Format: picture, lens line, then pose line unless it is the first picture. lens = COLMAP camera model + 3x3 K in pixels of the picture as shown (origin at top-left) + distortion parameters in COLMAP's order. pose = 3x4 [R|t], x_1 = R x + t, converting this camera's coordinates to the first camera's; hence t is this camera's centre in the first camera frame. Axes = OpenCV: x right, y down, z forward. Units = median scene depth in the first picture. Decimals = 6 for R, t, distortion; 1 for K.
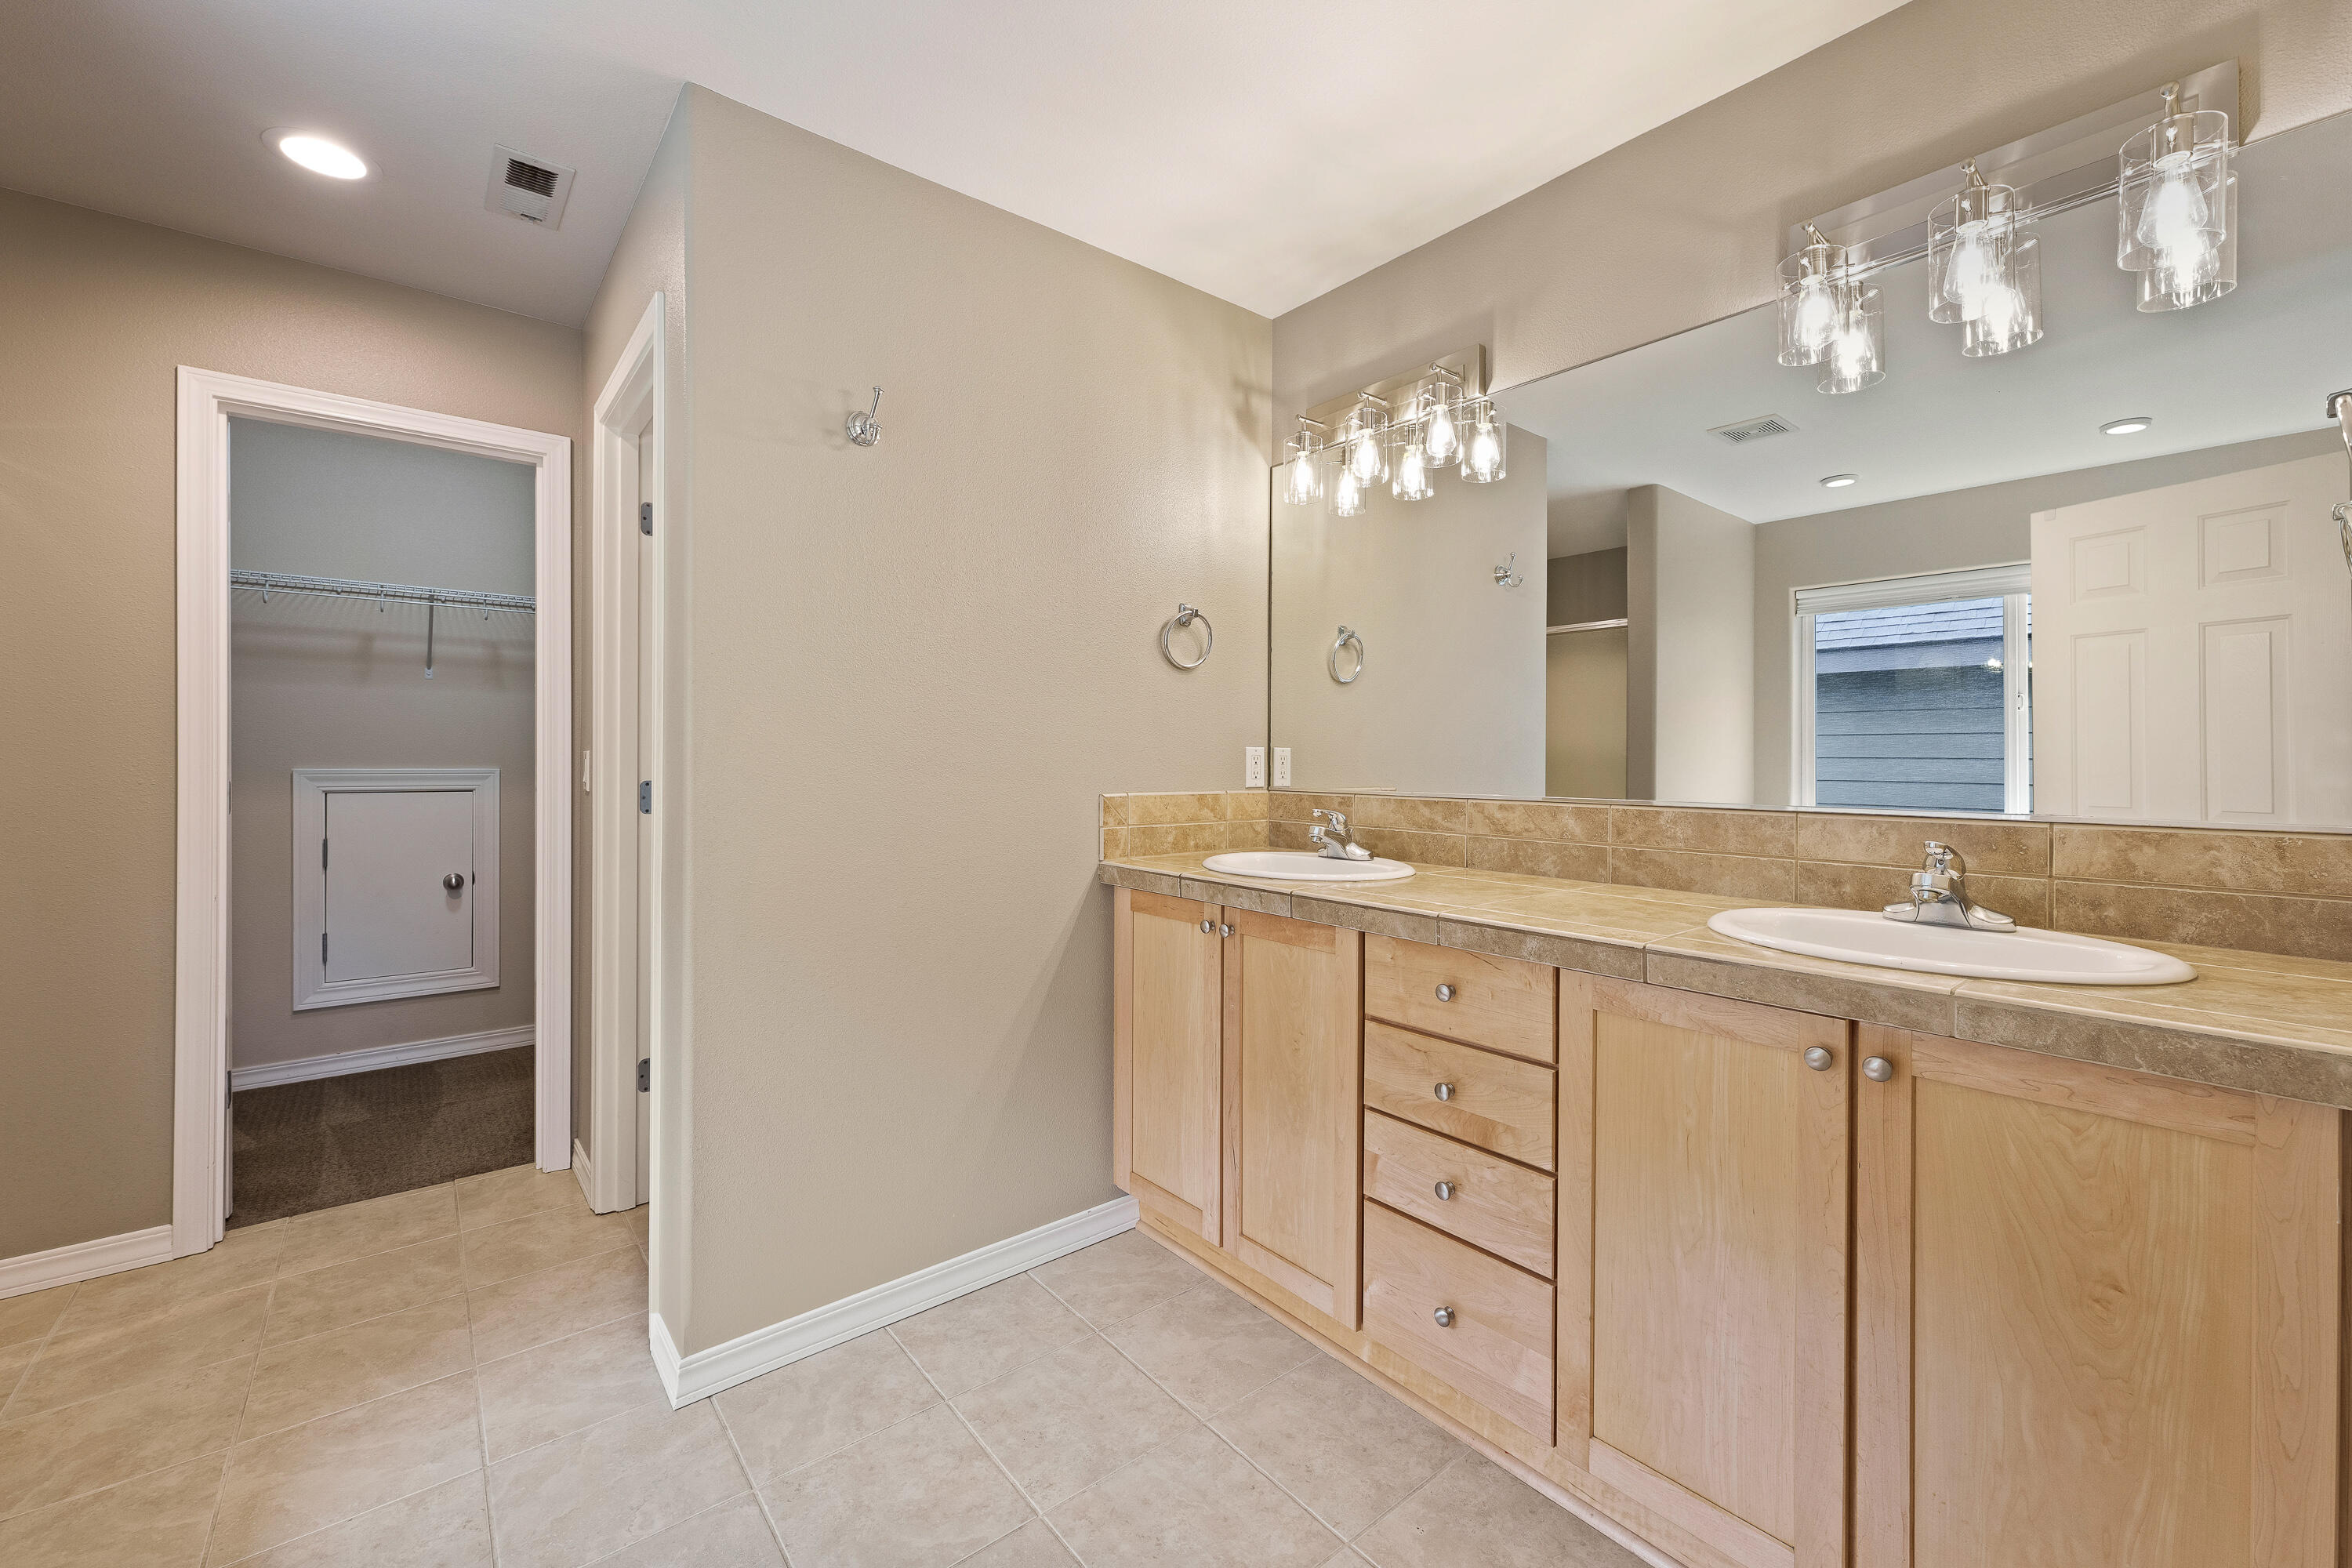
lens RADIAL K [[976.2, 0, 1182.7], [0, 976.2, 763.6], [0, 0, 1]] dist [-0.001979, 0.000224]
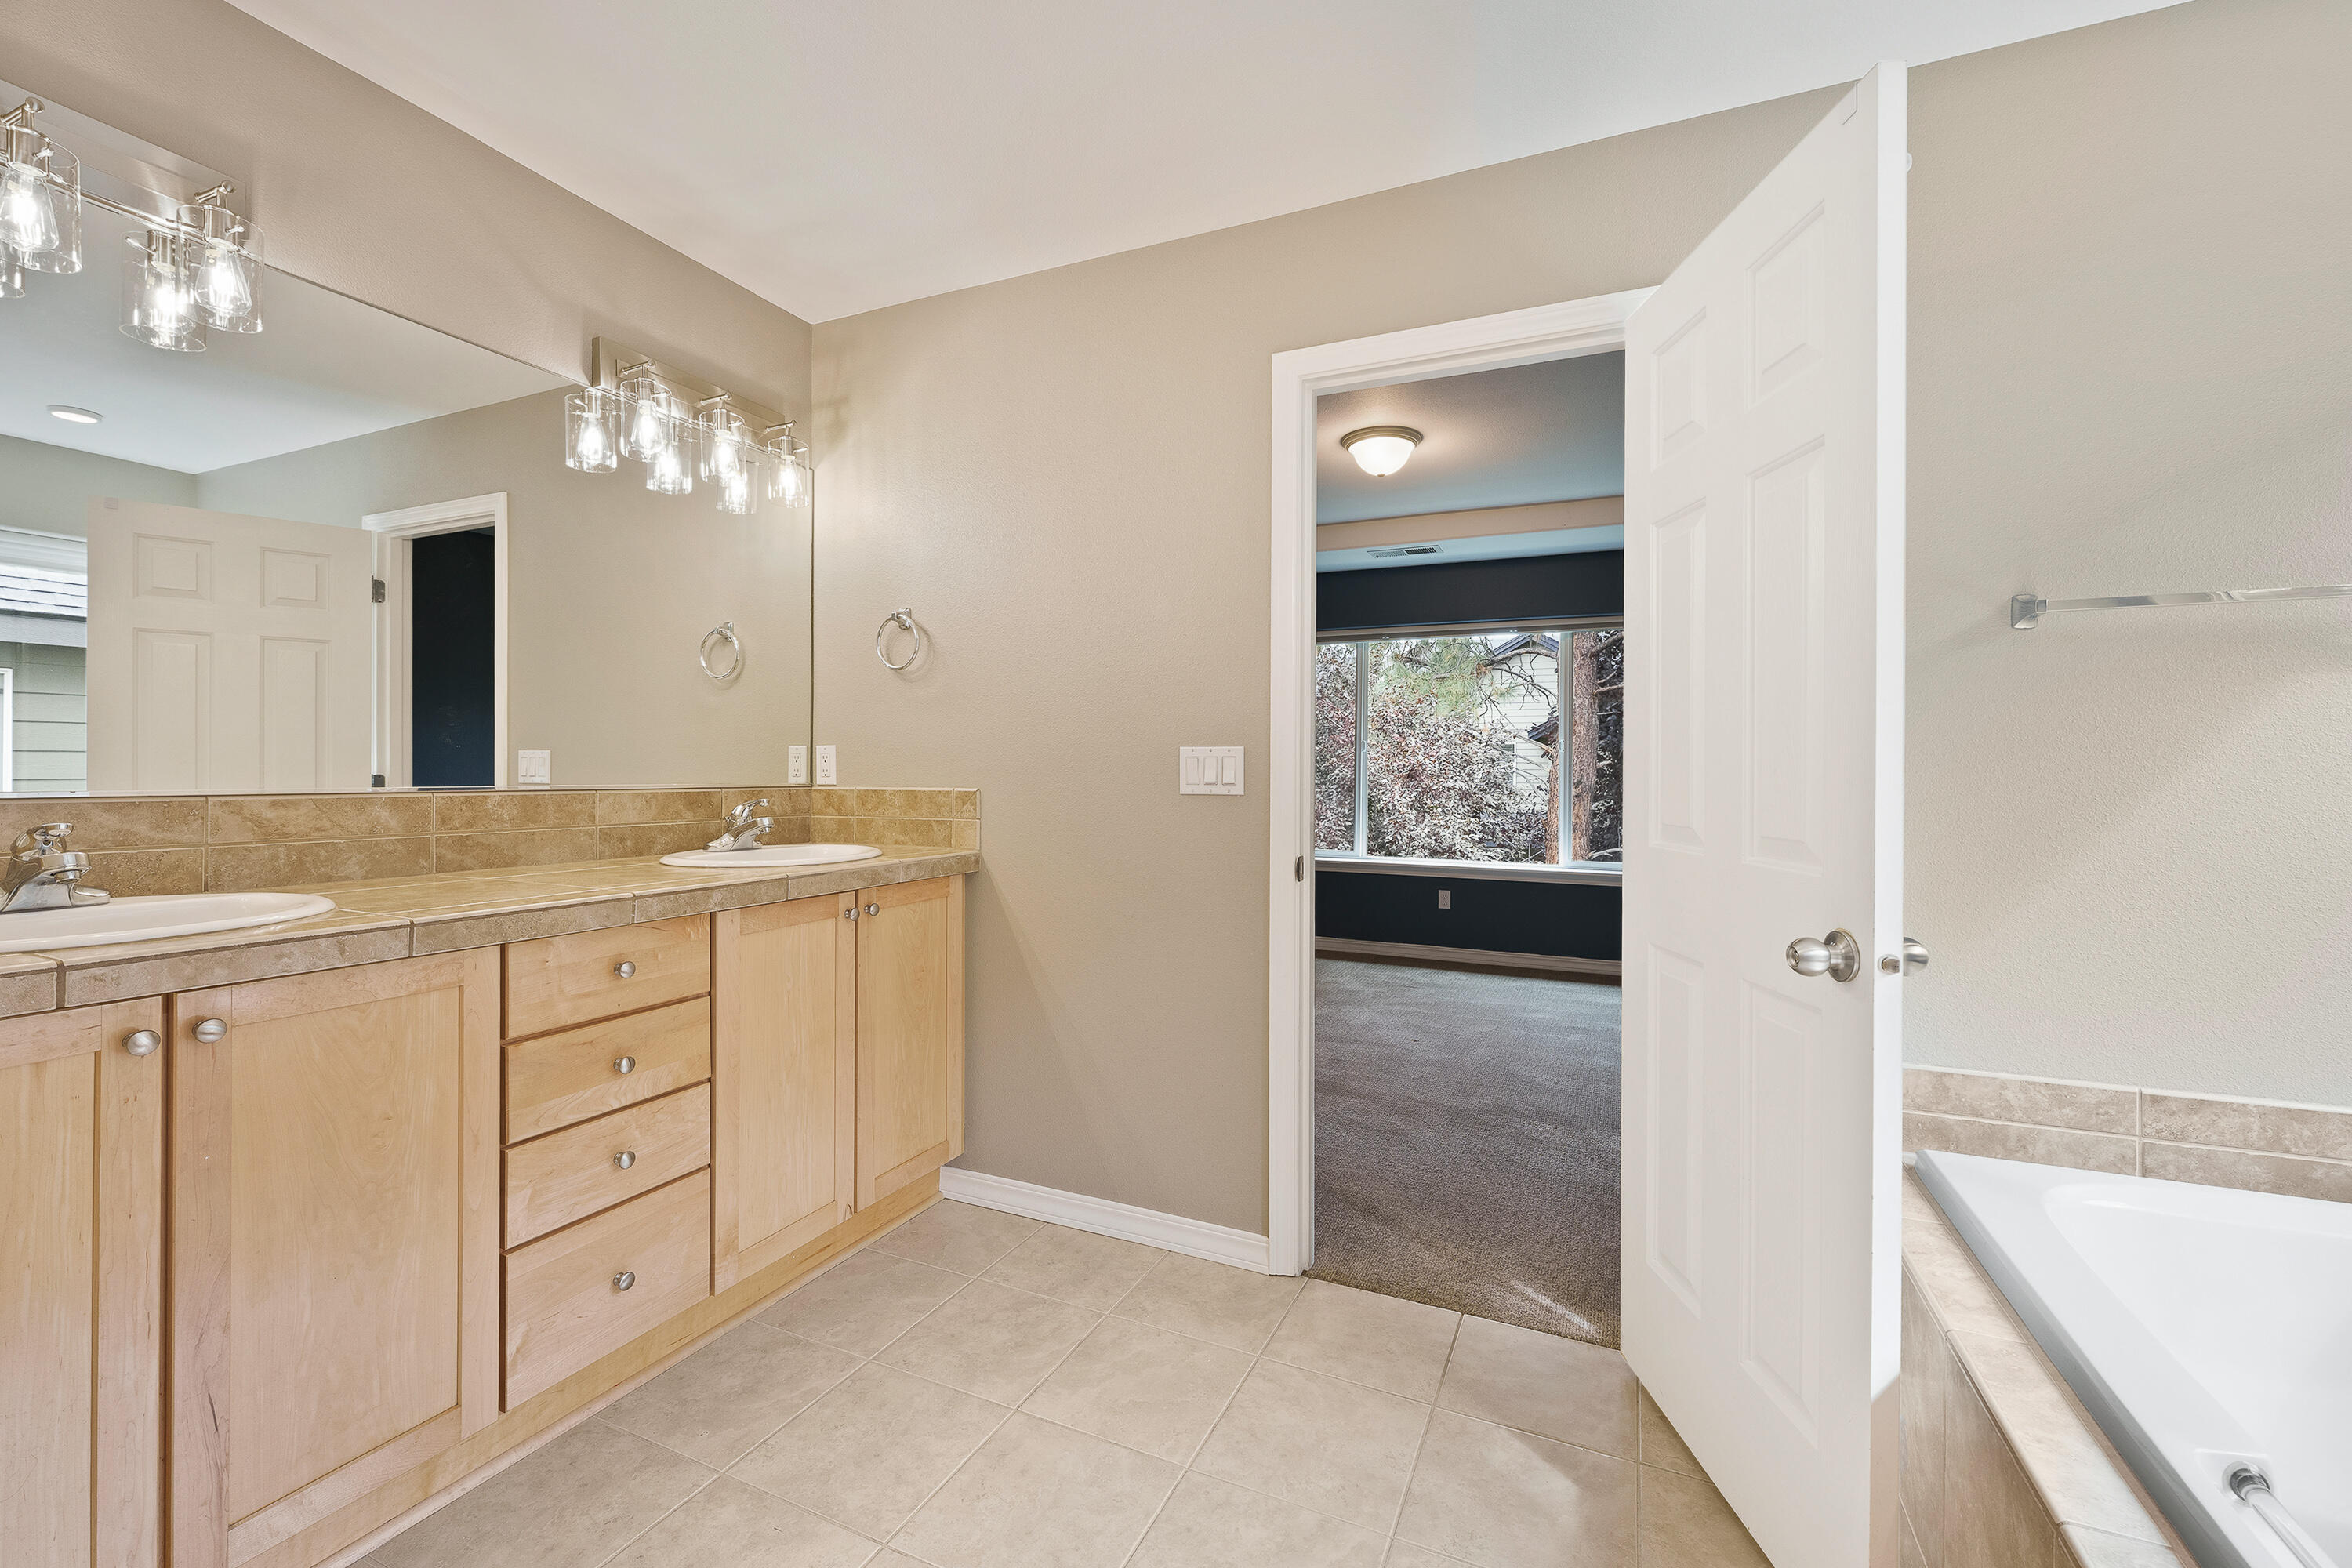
lens RADIAL K [[976.2, 0, 1179.9], [0, 976.2, 774.0], [0, 0, 1]] dist [-0.001979, 0.000224]
pose [[-0.442105, -0.011221, 0.896893, -0.757211], [-0.003075, 0.999935, 0.010995, 0.010889], [-0.896958, 0.002103, -0.442111, 0.763124]]
